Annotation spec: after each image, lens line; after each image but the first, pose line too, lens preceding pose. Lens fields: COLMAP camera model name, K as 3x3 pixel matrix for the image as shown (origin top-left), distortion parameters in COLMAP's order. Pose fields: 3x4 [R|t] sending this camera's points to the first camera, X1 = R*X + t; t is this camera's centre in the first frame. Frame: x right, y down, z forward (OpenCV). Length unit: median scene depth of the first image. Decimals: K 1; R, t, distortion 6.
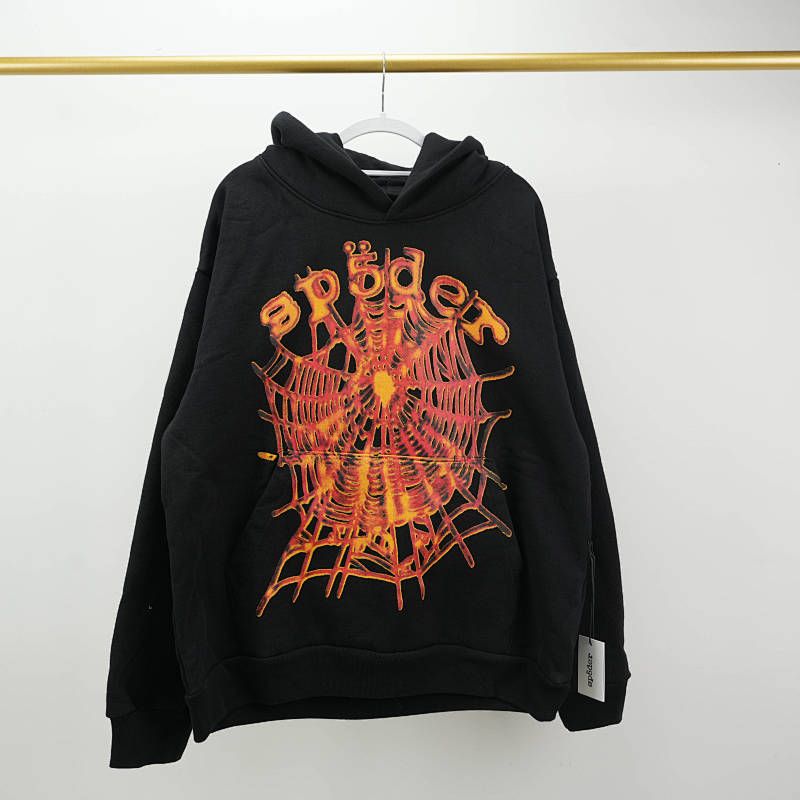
lens RADIAL K [[865.6, 0, 395.1], [0, 865.6, 399.4], [0, 0, 1]] dist [-0.018734, 0.017423]
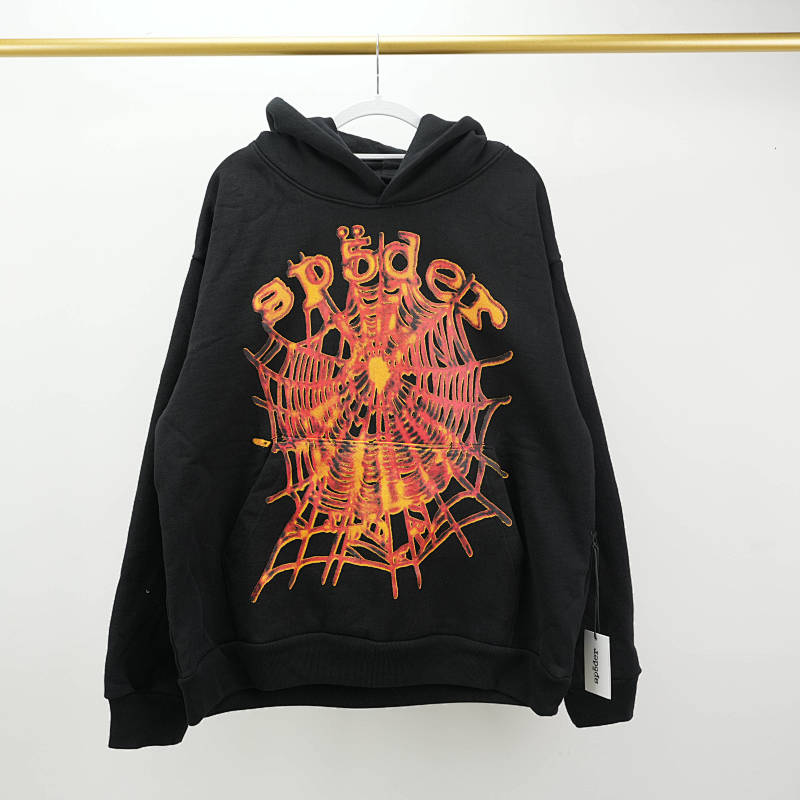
lens RADIAL K [[865.6, 0, 395.1], [0, 865.6, 399.4], [0, 0, 1]] dist [-0.018734, 0.017423]
pose [[0.995973, -0.002087, -0.089635, 0.094268], [0.002580, 0.999982, 0.005380, 0.010566], [0.089622, -0.005590, 0.995960, 0.017338]]
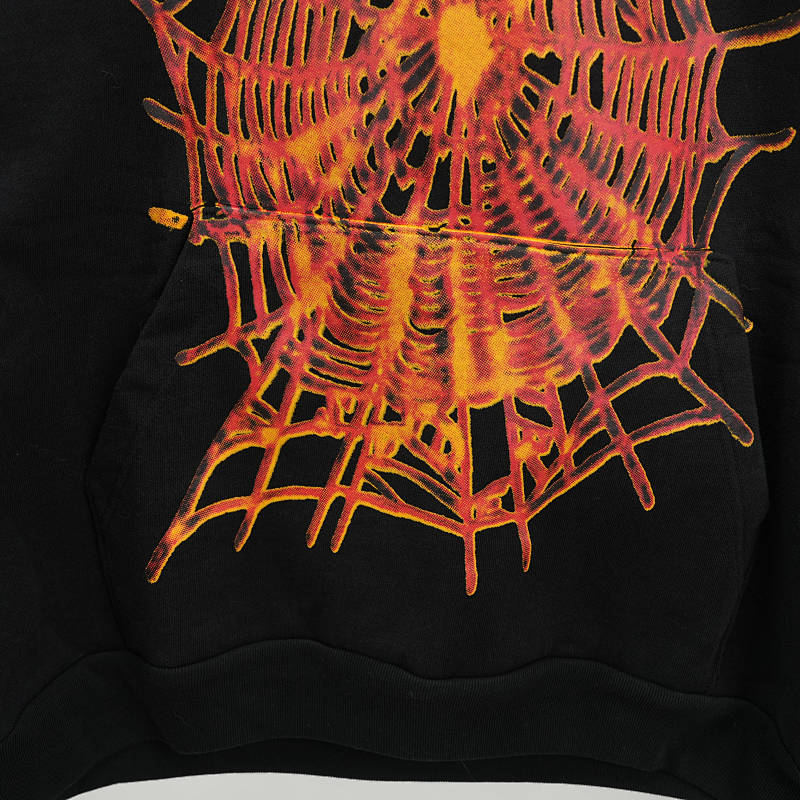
lens RADIAL K [[883.6, 0, 394.6], [0, 883.6, 400.4], [0, 0, 1]] dist [-0.015457, 0.023582]
pose [[0.986781, 0.075465, -0.143417, 0.024518], [-0.041890, 0.973662, 0.224113, 0.050802], [0.156553, -0.215143, 0.963953, 0.586548]]
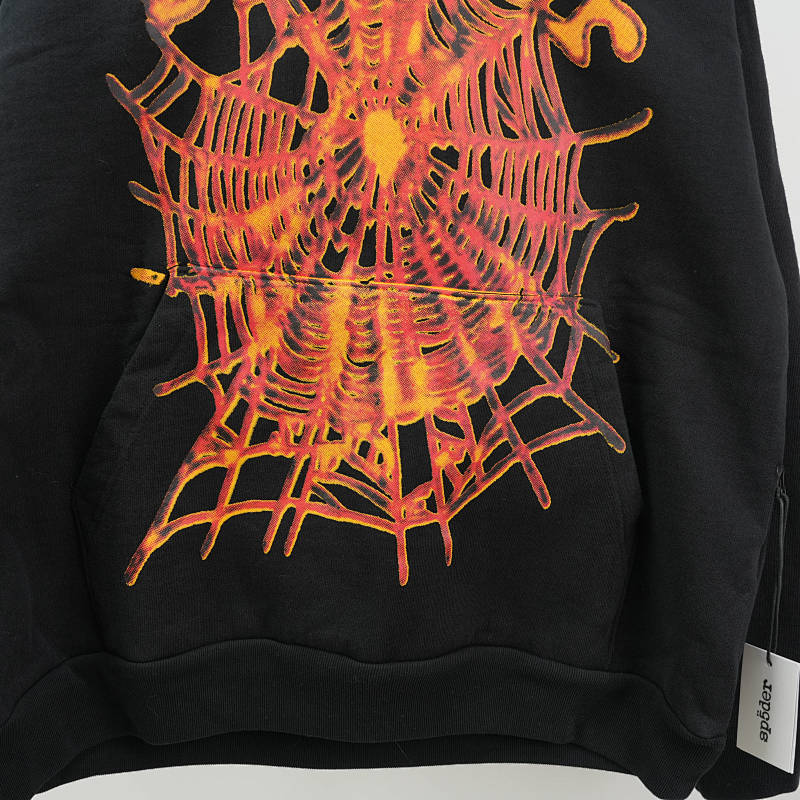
lens RADIAL K [[865.6, 0, 395.1], [0, 865.6, 399.4], [0, 0, 1]] dist [-0.018734, 0.017423]
pose [[0.997290, 0.035171, -0.064619, 0.030543], [-0.028248, 0.994062, 0.105081, 0.078855], [0.067931, -0.102971, 0.992362, 0.495945]]
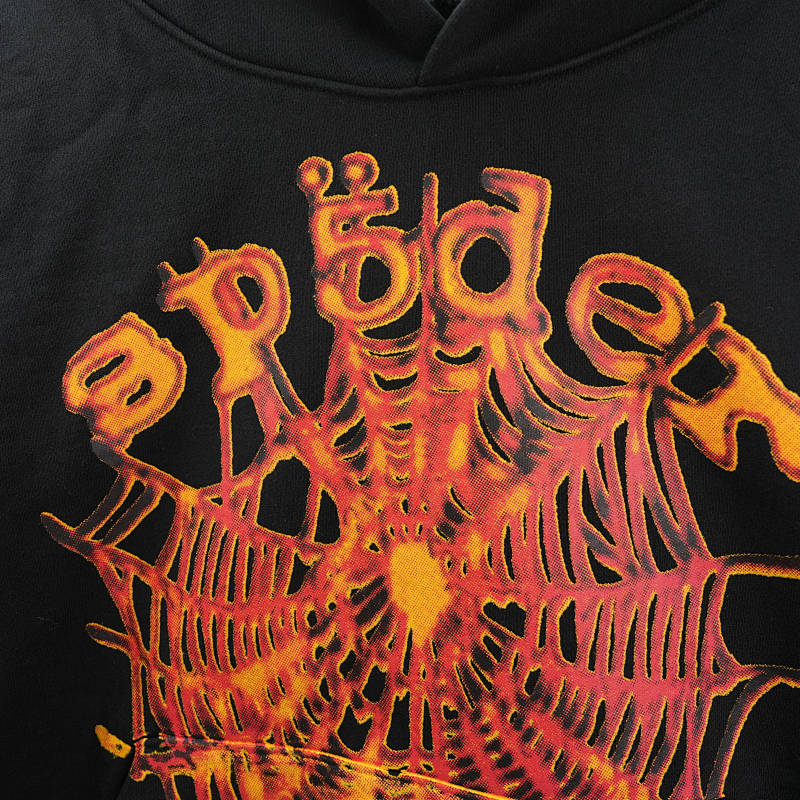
lens RADIAL K [[834.3, 0, 399.3], [0, 834.3, 396.9], [0, 0, 1]] dist [-0.024480, 0.046421]
pose [[0.956230, 0.039843, -0.289891, 0.072713], [-0.010469, 0.994711, 0.102182, -0.123240], [0.292429, -0.094675, 0.951589, 0.691862]]
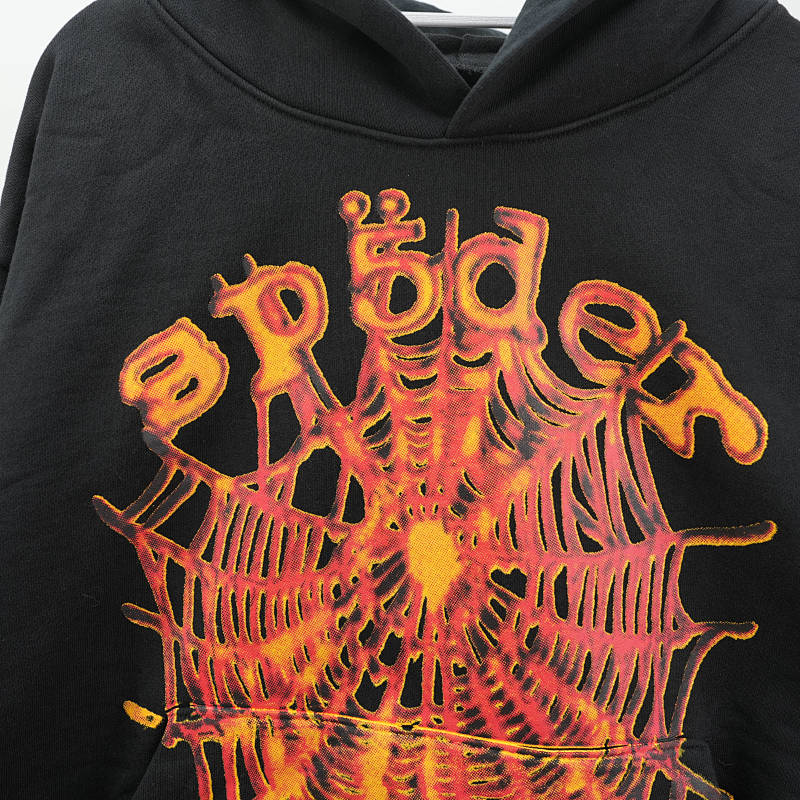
lens RADIAL K [[865.6, 0, 395.1], [0, 865.6, 399.4], [0, 0, 1]] dist [-0.018734, 0.017423]
pose [[0.987704, 0.036823, -0.151939, 0.027721], [-0.032386, 0.998976, 0.031577, -0.100260], [0.152946, -0.026268, 0.987885, 0.607332]]
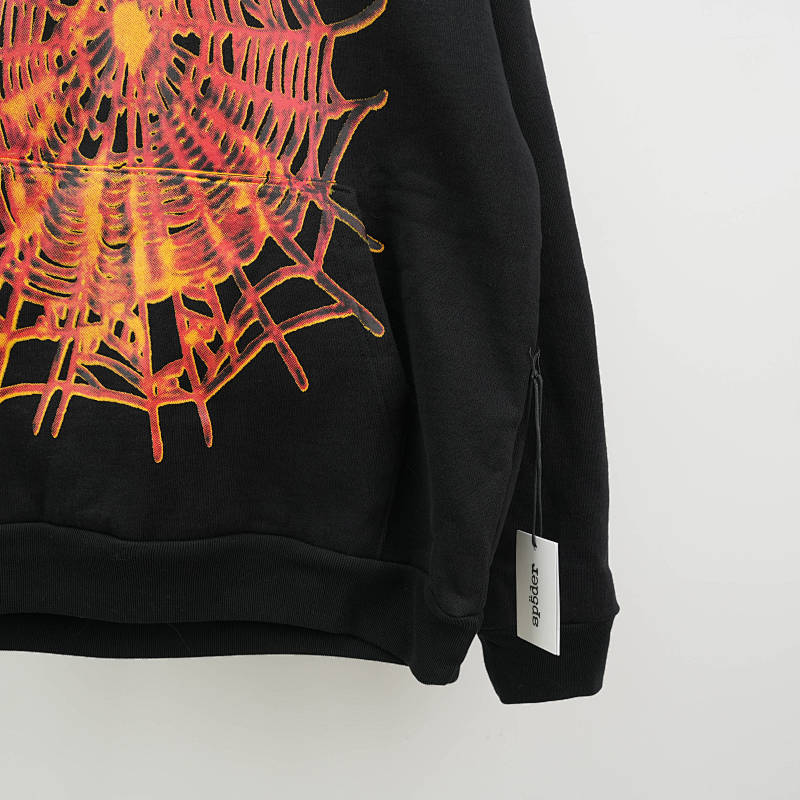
lens RADIAL K [[865.6, 0, 395.1], [0, 865.6, 399.4], [0, 0, 1]] dist [-0.018734, 0.017423]
pose [[0.992929, 0.029755, -0.114923, 0.209787], [-0.021361, 0.997060, 0.073594, 0.162696], [0.116775, -0.070618, 0.990645, 0.492073]]
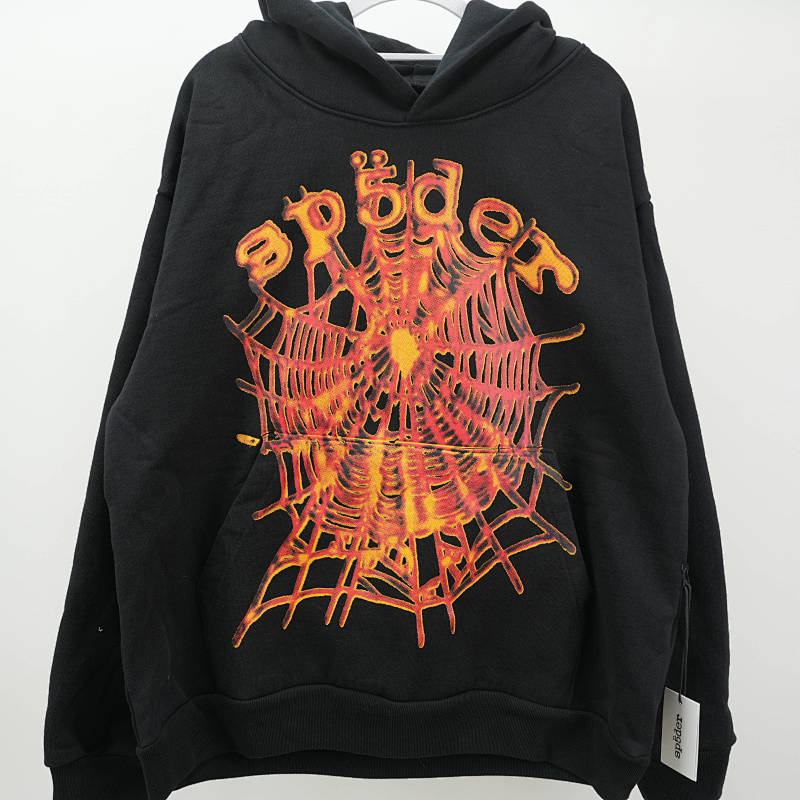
lens RADIAL K [[865.6, 0, 395.1], [0, 865.6, 399.4], [0, 0, 1]] dist [-0.018734, 0.017423]
pose [[0.992425, 0.020132, -0.121192, 0.070209], [-0.012916, 0.998113, 0.060037, -0.016893], [0.122172, -0.058017, 0.990812, 0.262907]]
